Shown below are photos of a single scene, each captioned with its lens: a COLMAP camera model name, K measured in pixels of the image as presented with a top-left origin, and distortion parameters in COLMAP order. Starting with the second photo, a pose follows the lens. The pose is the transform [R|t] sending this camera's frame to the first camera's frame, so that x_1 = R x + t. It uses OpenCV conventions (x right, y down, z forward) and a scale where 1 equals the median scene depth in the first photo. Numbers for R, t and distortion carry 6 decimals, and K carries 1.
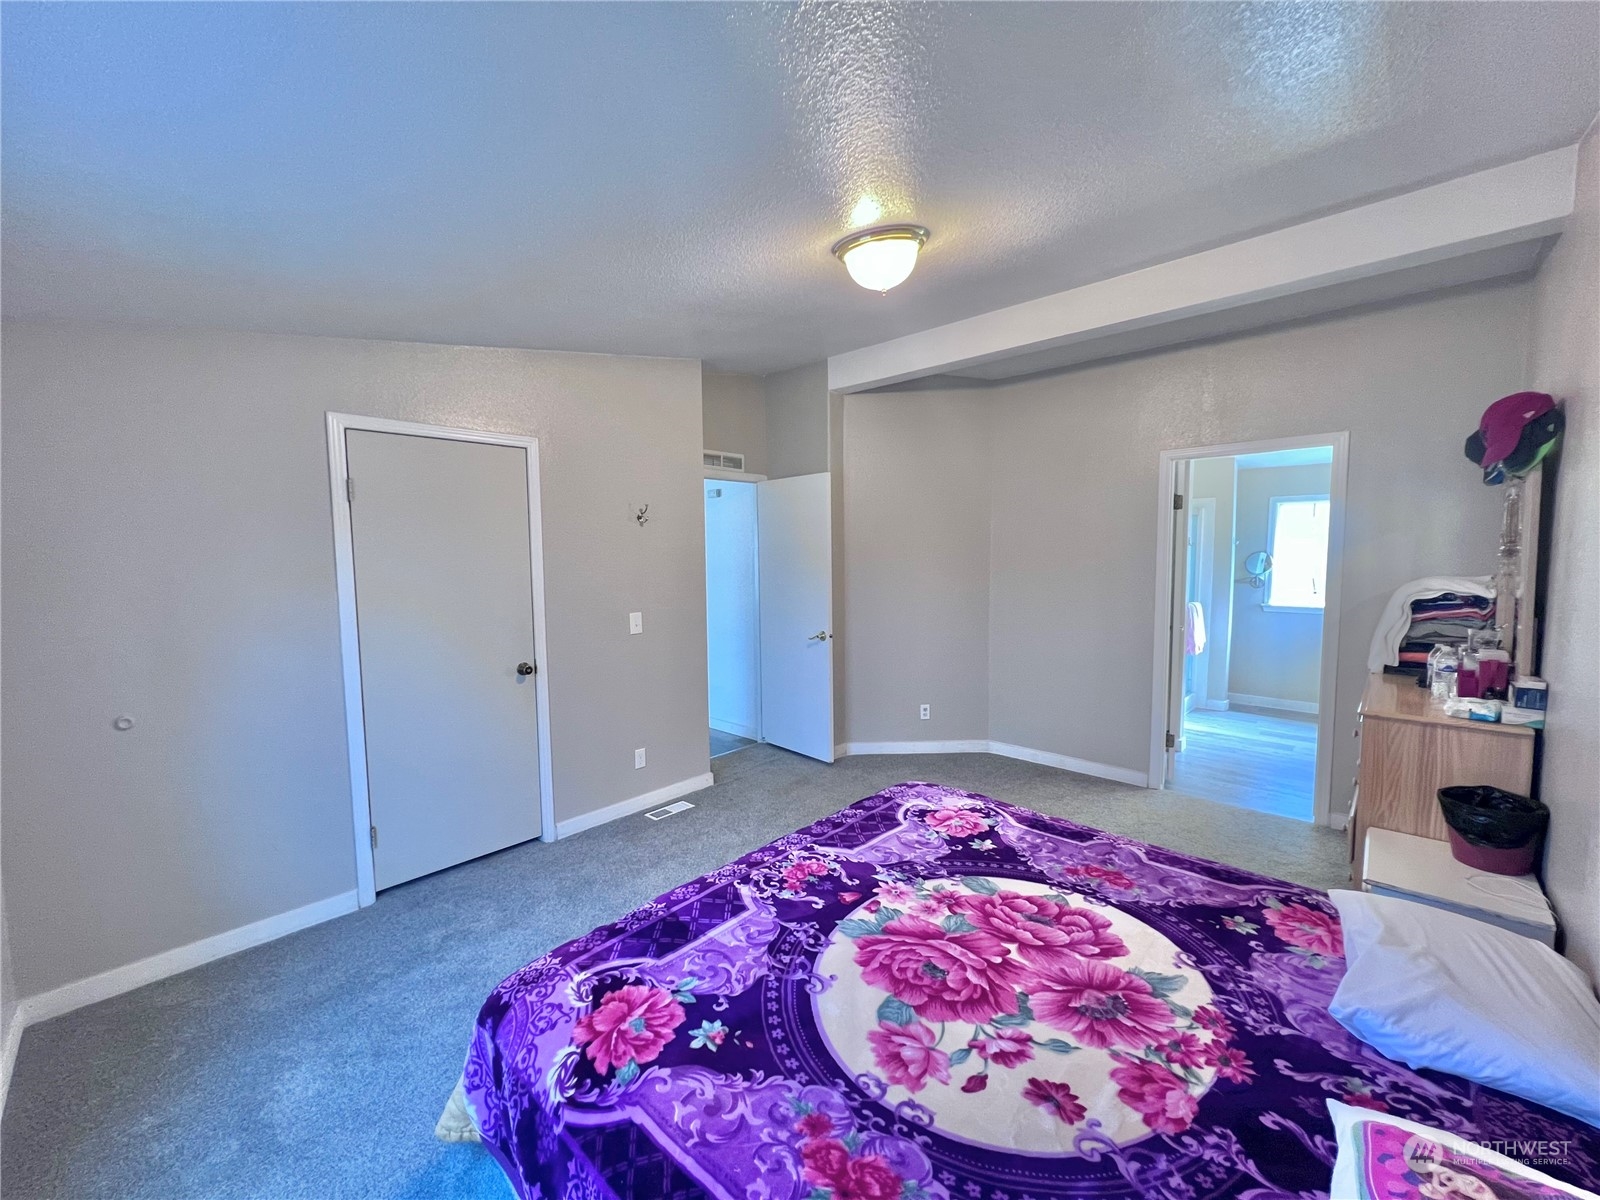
lens RADIAL K [[635.8, 0, 802.8], [0, 635.8, 599.9], [0, 0, 1]] dist [-0.001048, 0.000357]
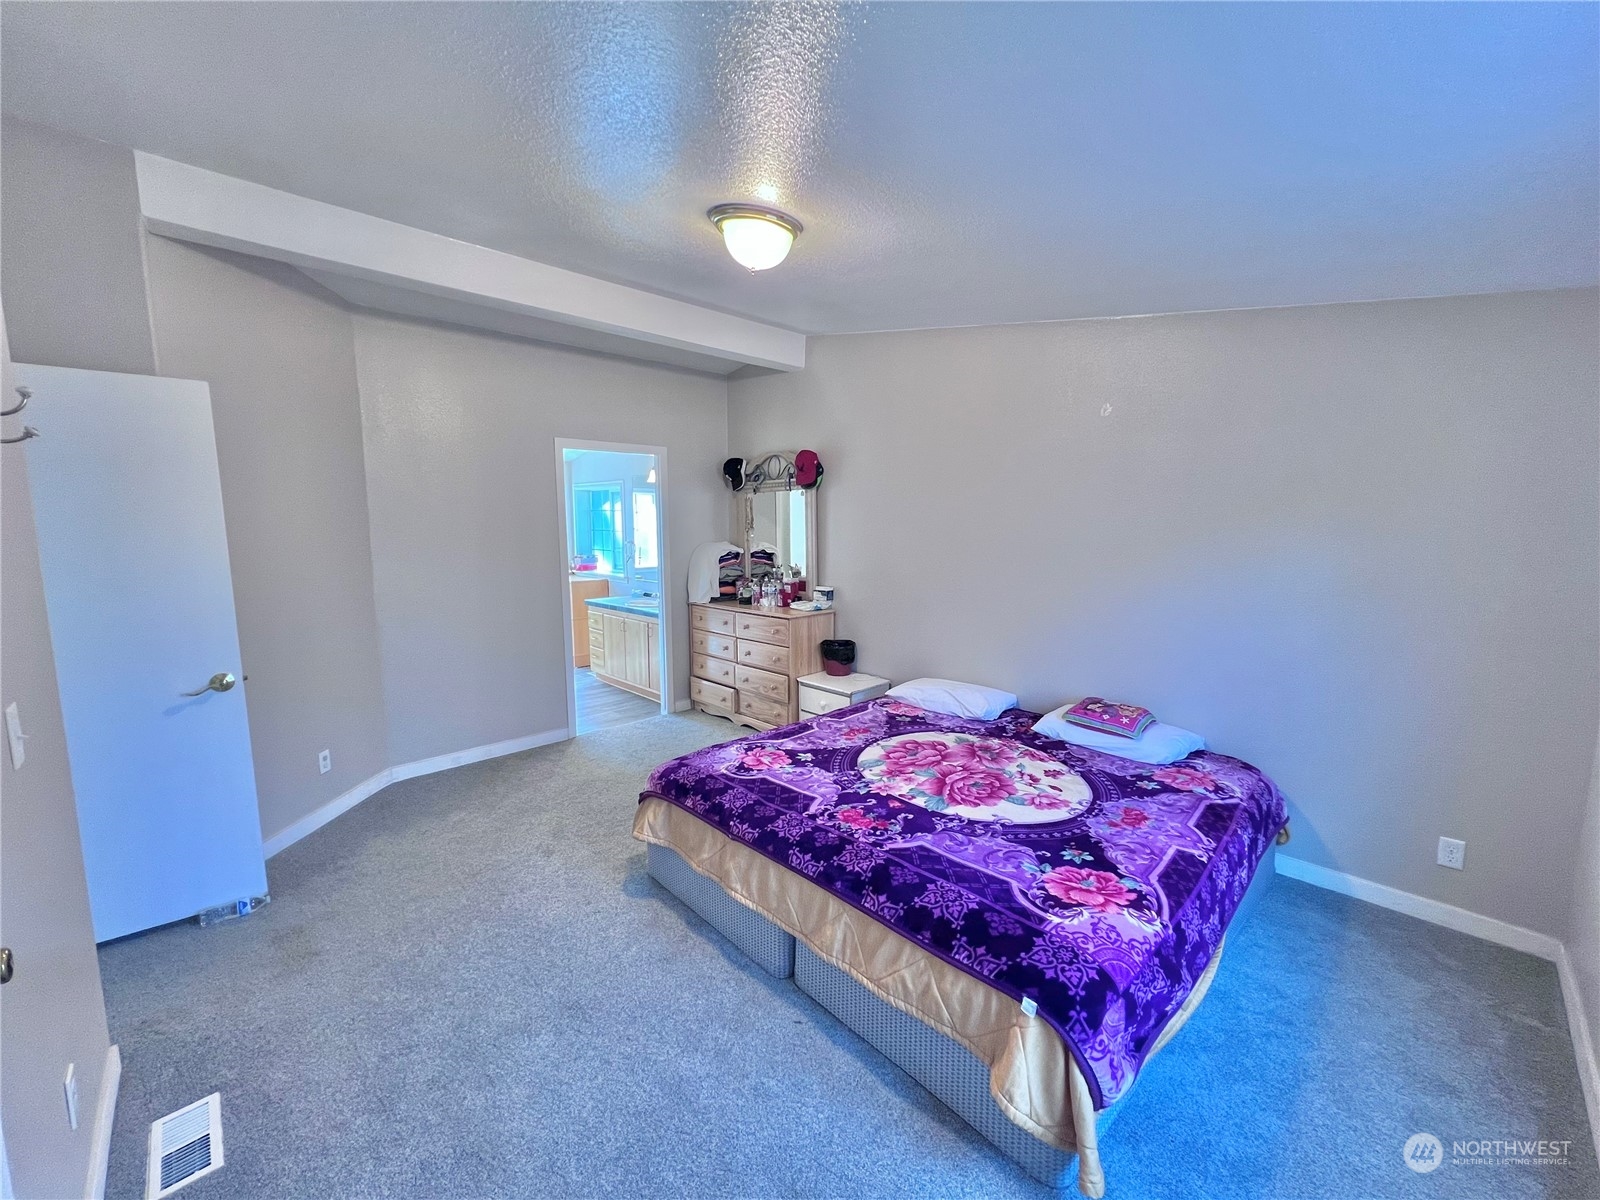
lens RADIAL K [[635.8, 0, 802.8], [0, 635.8, 599.9], [0, 0, 1]] dist [-0.001048, 0.000357]
pose [[0.050161, -0.111097, 0.992543, -1.180574], [0.080977, 0.990974, 0.106829, -0.079518], [-0.995453, 0.075015, 0.058704, 1.128766]]
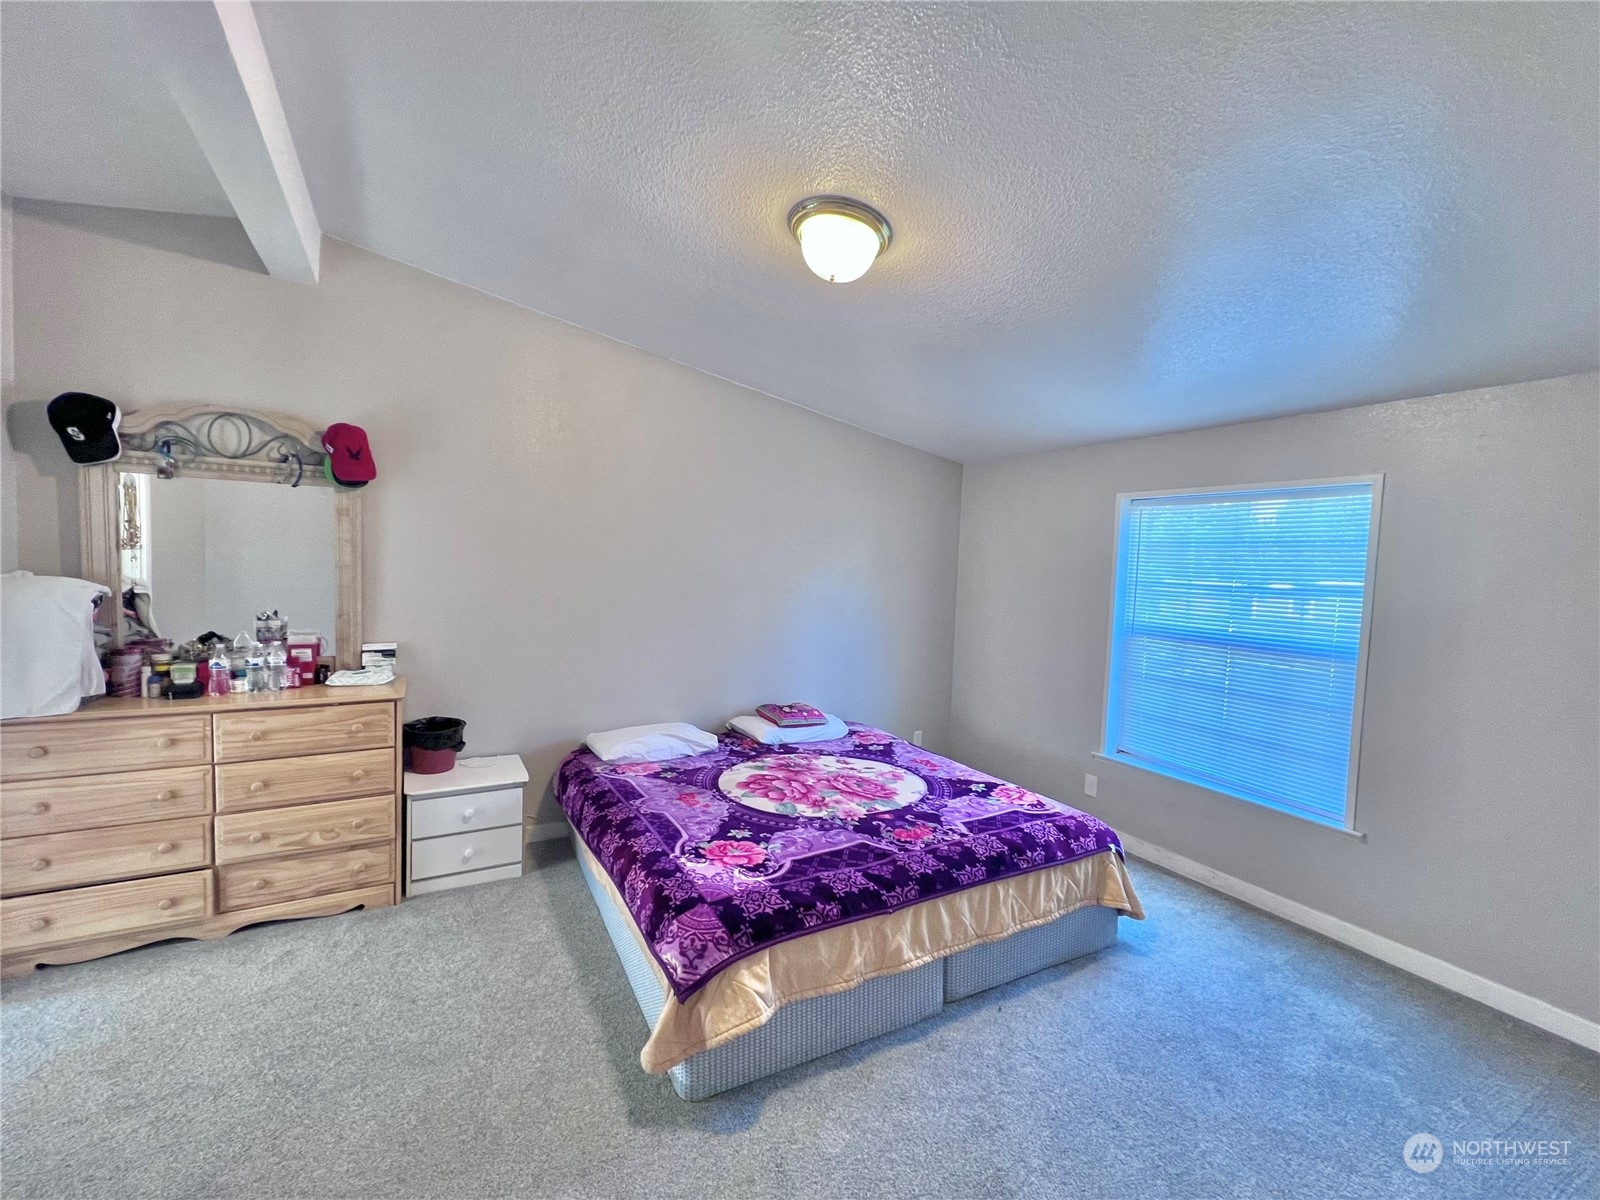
lens RADIAL K [[678.5, 0, 801.4], [0, 678.5, 597.8], [0, 0, 1]] dist [-0.001081, 0.000082]
pose [[-0.956028, -0.044210, 0.289923, -0.164353], [-0.006440, 0.991499, 0.129955, -0.199601], [-0.293203, 0.122374, -0.948186, 2.501335]]
